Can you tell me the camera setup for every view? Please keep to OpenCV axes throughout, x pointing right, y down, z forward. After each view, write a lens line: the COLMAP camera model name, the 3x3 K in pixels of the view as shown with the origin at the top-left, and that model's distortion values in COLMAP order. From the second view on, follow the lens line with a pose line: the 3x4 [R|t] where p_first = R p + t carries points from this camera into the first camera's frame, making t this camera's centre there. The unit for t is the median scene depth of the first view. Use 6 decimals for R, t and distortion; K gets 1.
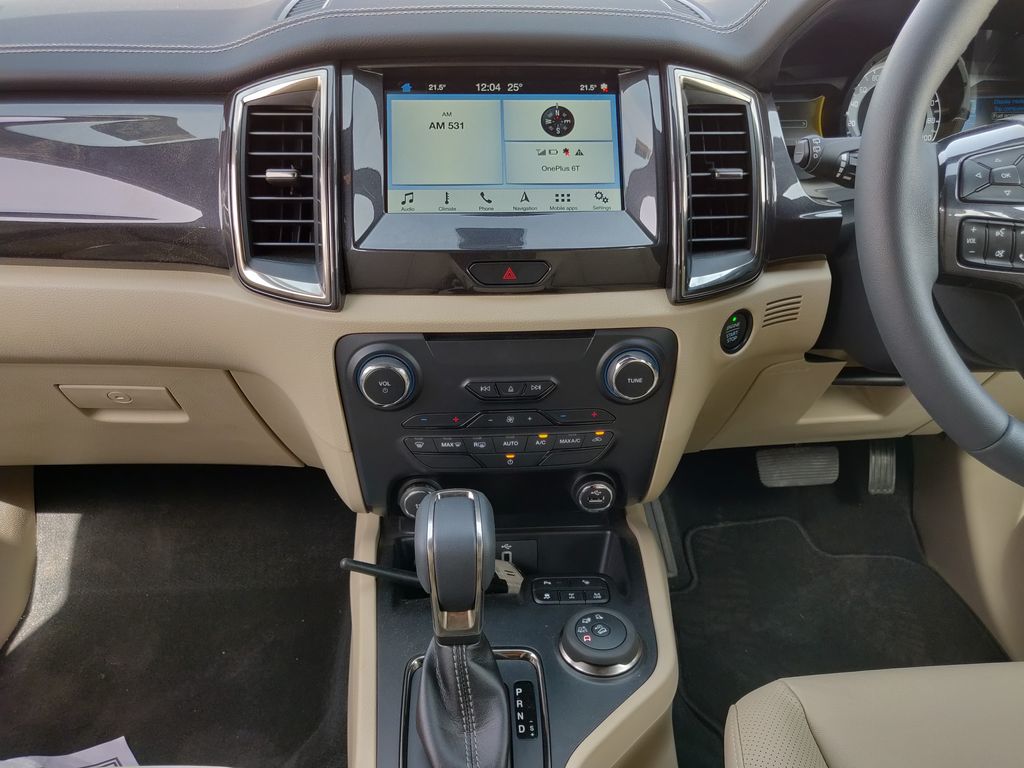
lens RADIAL K [[809.6, 0, 523.4], [0, 809.6, 389.7], [0, 0, 1]] dist [-0.036549, 0.104112]
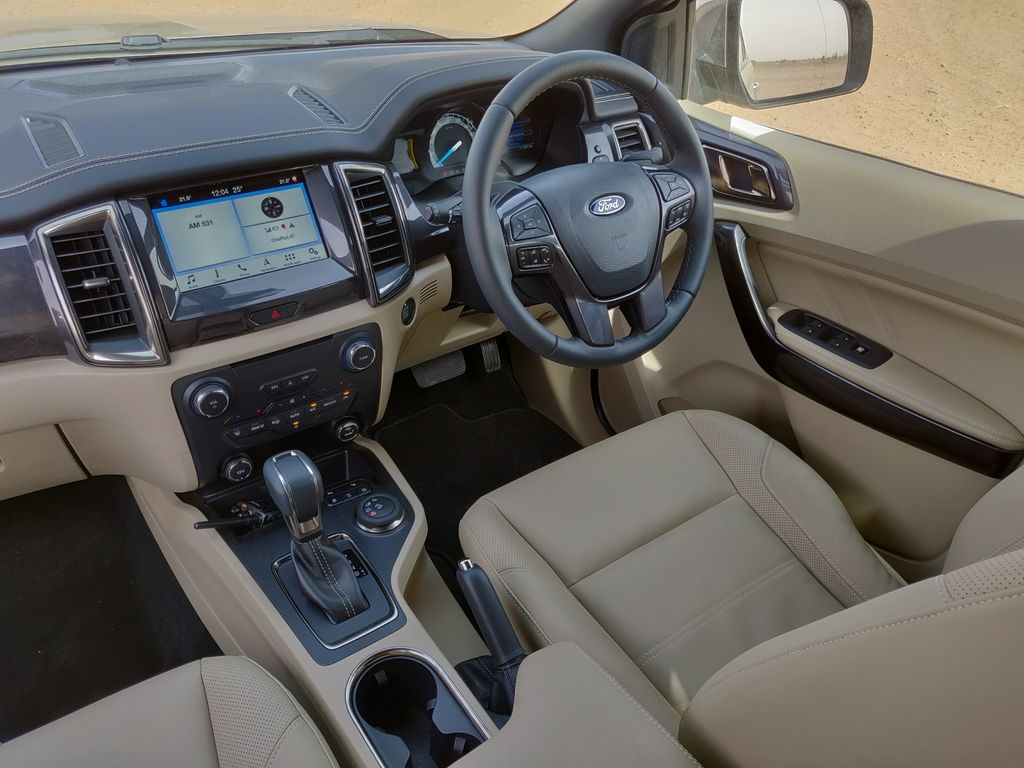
lens RADIAL K [[809.6, 0, 523.4], [0, 809.6, 389.7], [0, 0, 1]] dist [-0.036549, 0.104112]
pose [[0.853242, -0.273433, 0.444087, -0.328960], [0.214441, 0.960162, 0.179177, -0.171821], [-0.475388, -0.057651, 0.877885, -0.603365]]
